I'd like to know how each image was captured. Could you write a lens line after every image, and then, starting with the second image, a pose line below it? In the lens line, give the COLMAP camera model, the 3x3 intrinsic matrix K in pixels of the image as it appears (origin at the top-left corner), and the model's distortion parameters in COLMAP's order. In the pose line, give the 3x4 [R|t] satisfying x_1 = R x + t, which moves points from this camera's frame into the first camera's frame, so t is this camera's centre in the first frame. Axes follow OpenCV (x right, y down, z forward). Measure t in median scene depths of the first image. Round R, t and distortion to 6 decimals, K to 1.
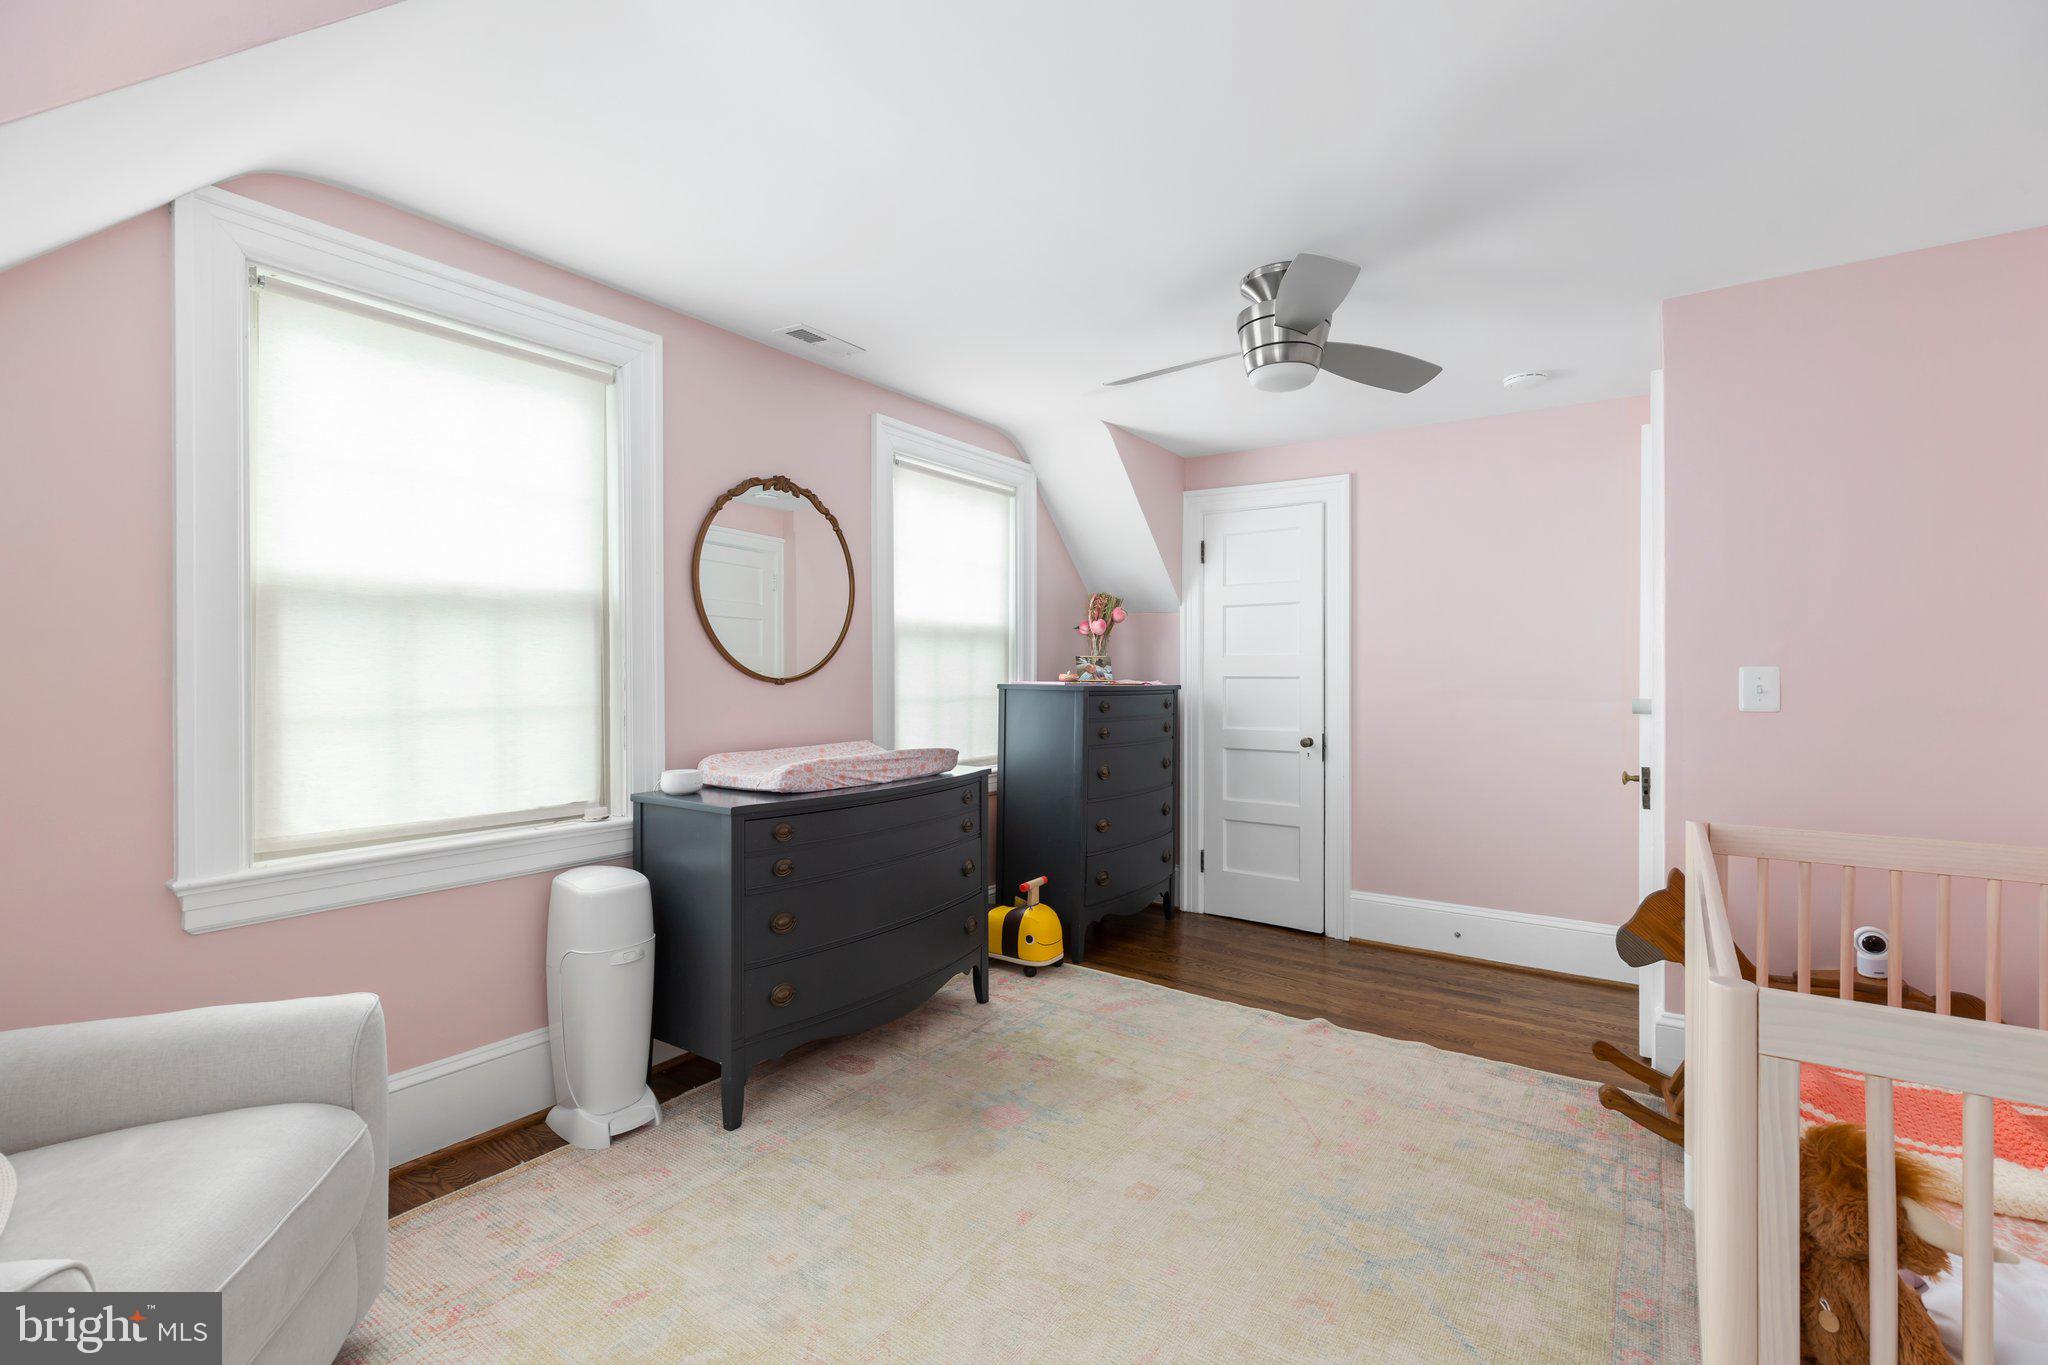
lens RADIAL K [[921.7, 0, 1013.1], [0, 921.7, 668.7], [0, 0, 1]] dist [0.003333, 0.000402]
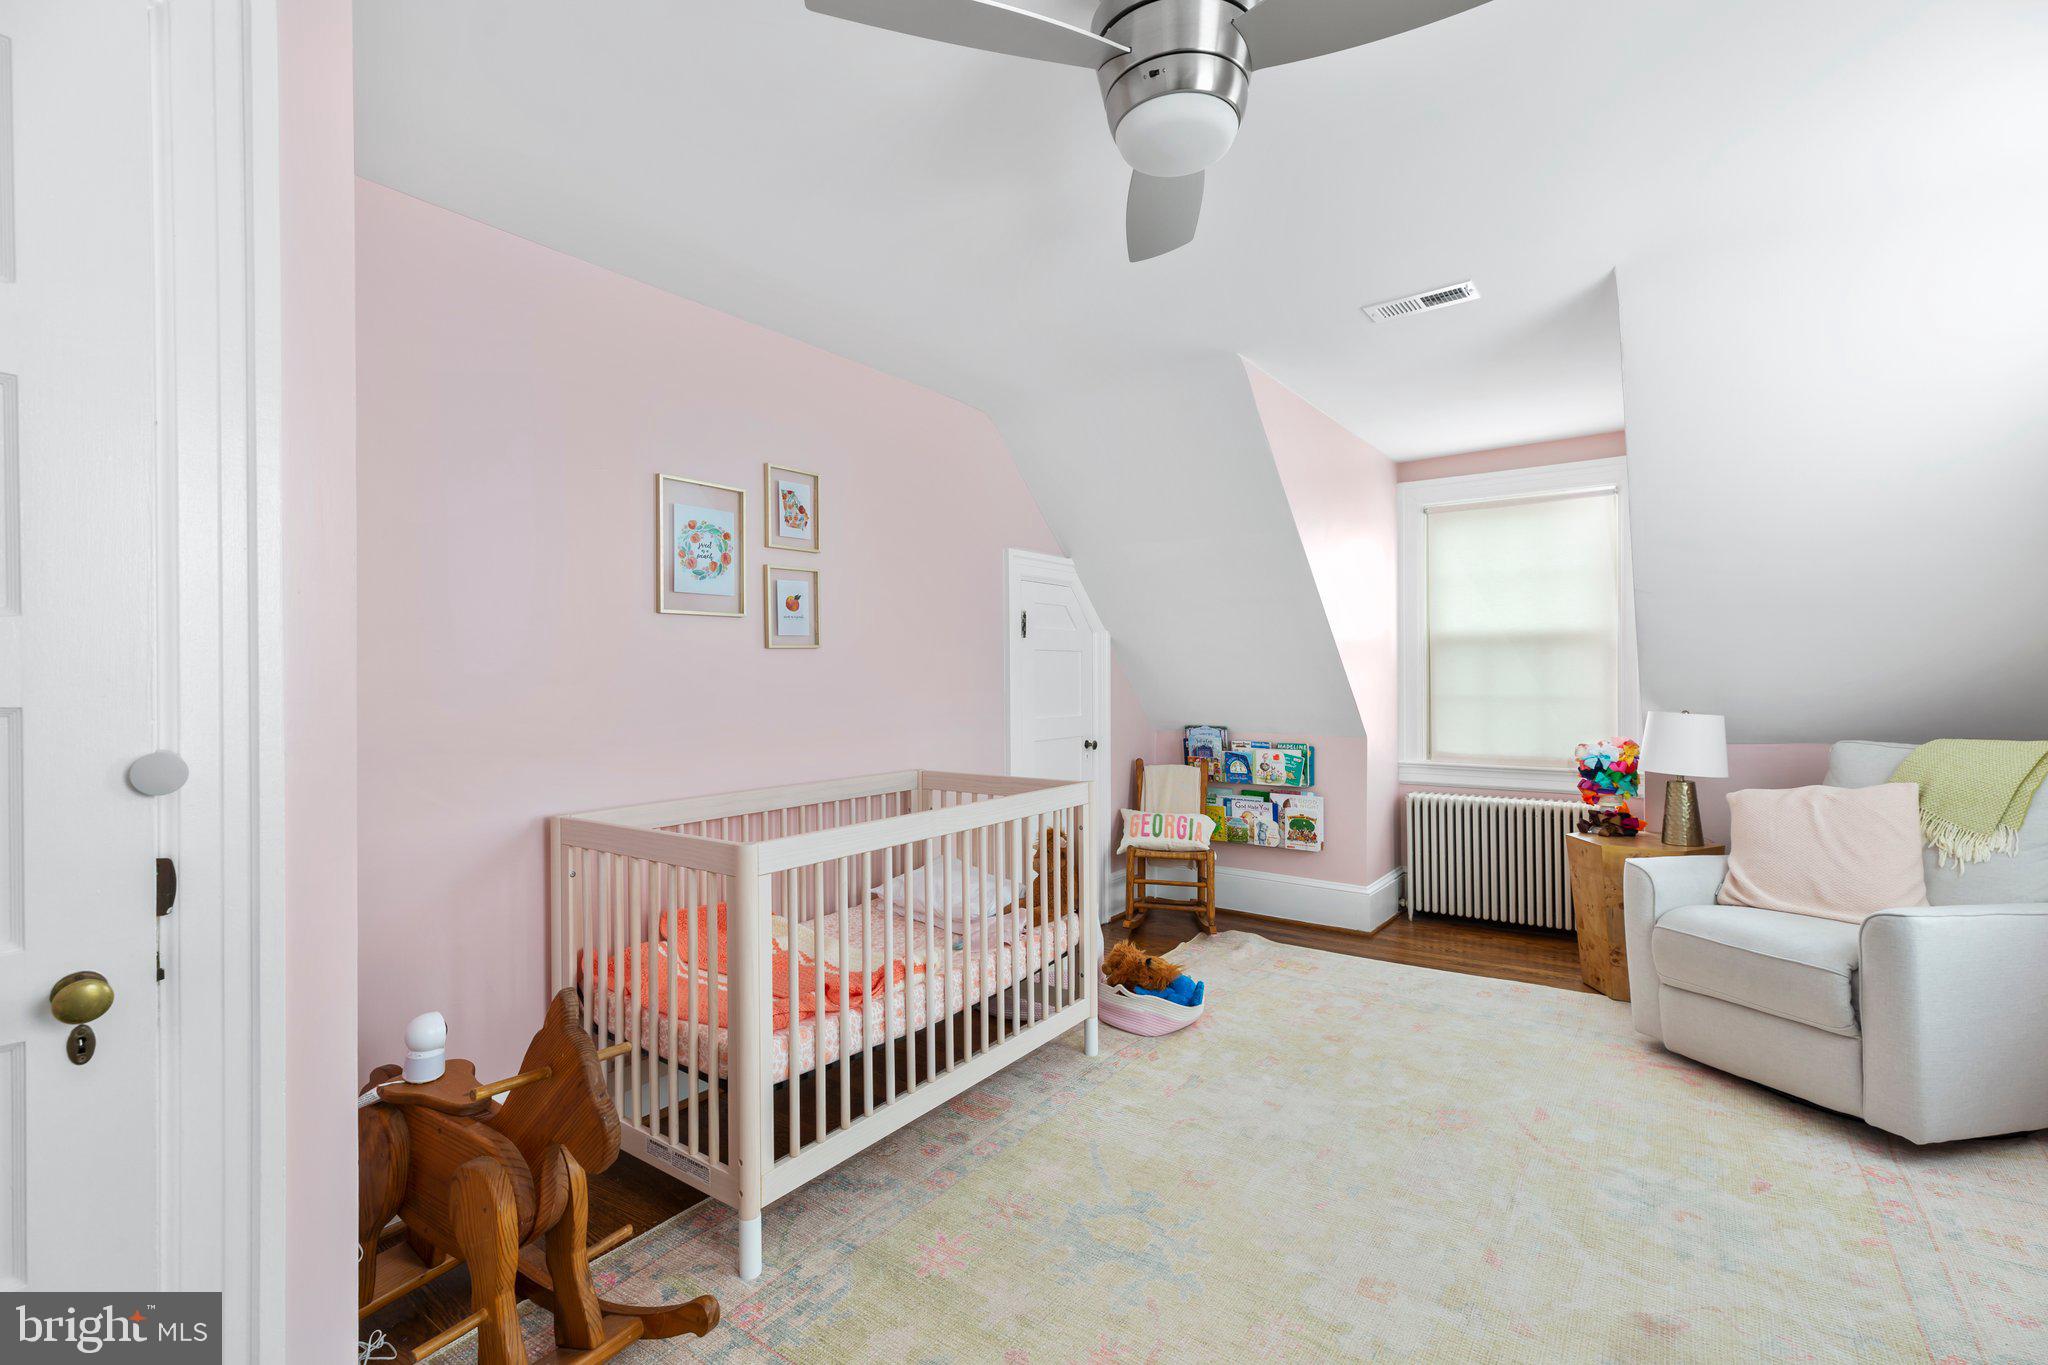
lens RADIAL K [[921.7, 0, 1033.8], [0, 921.7, 680.5], [0, 0, 1]] dist [0.003333, 0.000402]
pose [[-0.999999, 0.000851, -0.000977, 0.327588], [0.000848, 0.999996, 0.002614, 0.006143], [0.000979, 0.002613, -0.999996, 1.332458]]
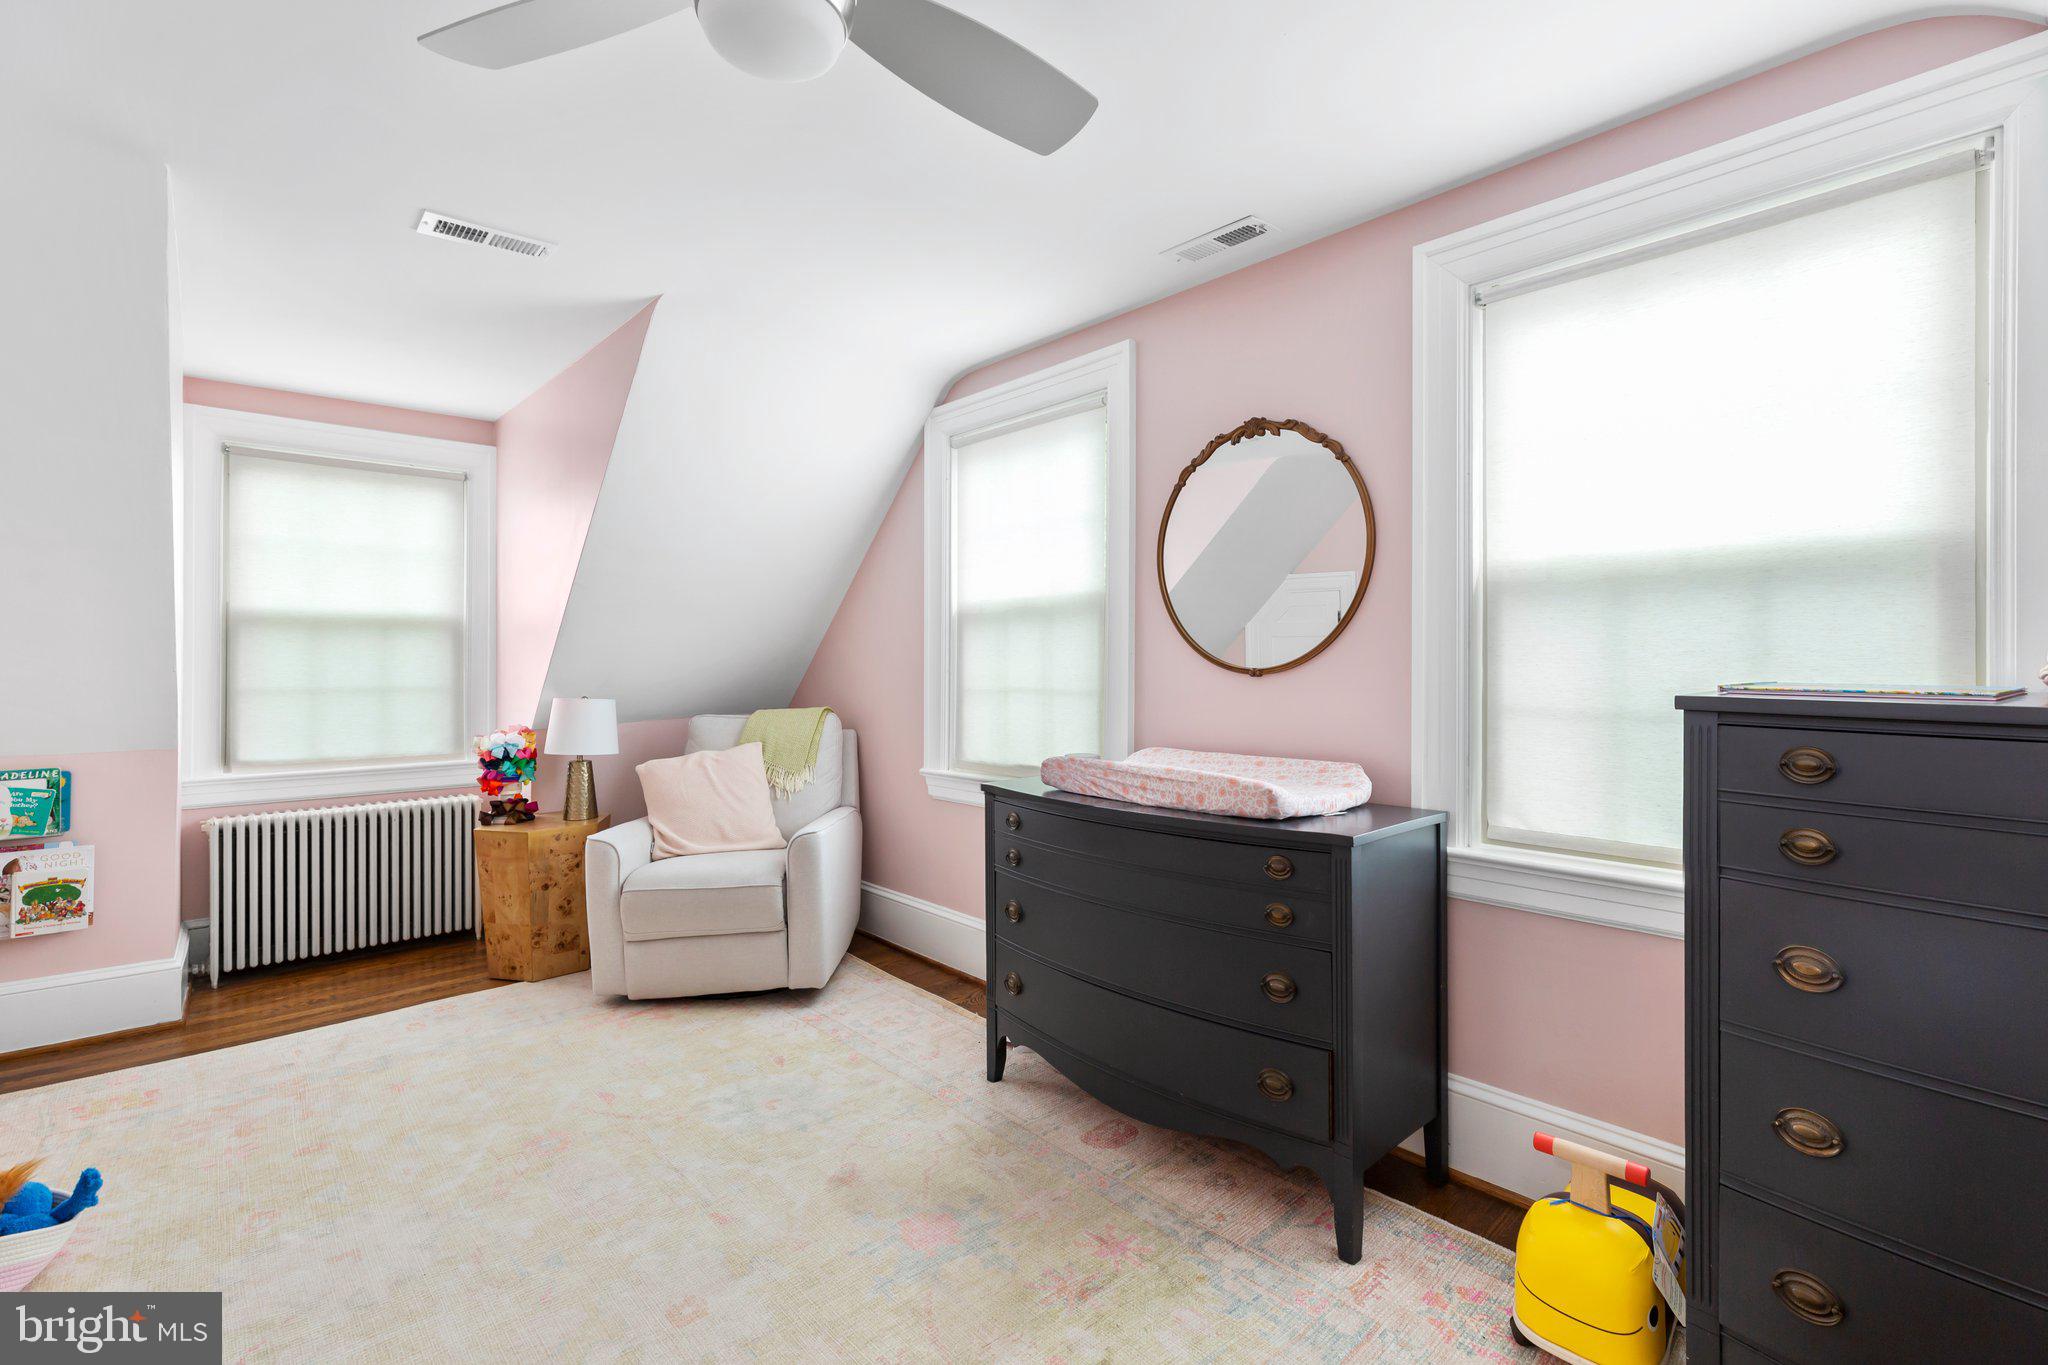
lens RADIAL K [[921.7, 0, 1040.2], [0, 921.7, 664.9], [0, 0, 1]] dist [0.003333, 0.000402]
pose [[-0.210146, -0.003170, -0.977665, 0.618076], [0.002002, 0.999991, -0.003672, 0.009988], [0.977668, -0.002729, -0.210138, 1.060519]]
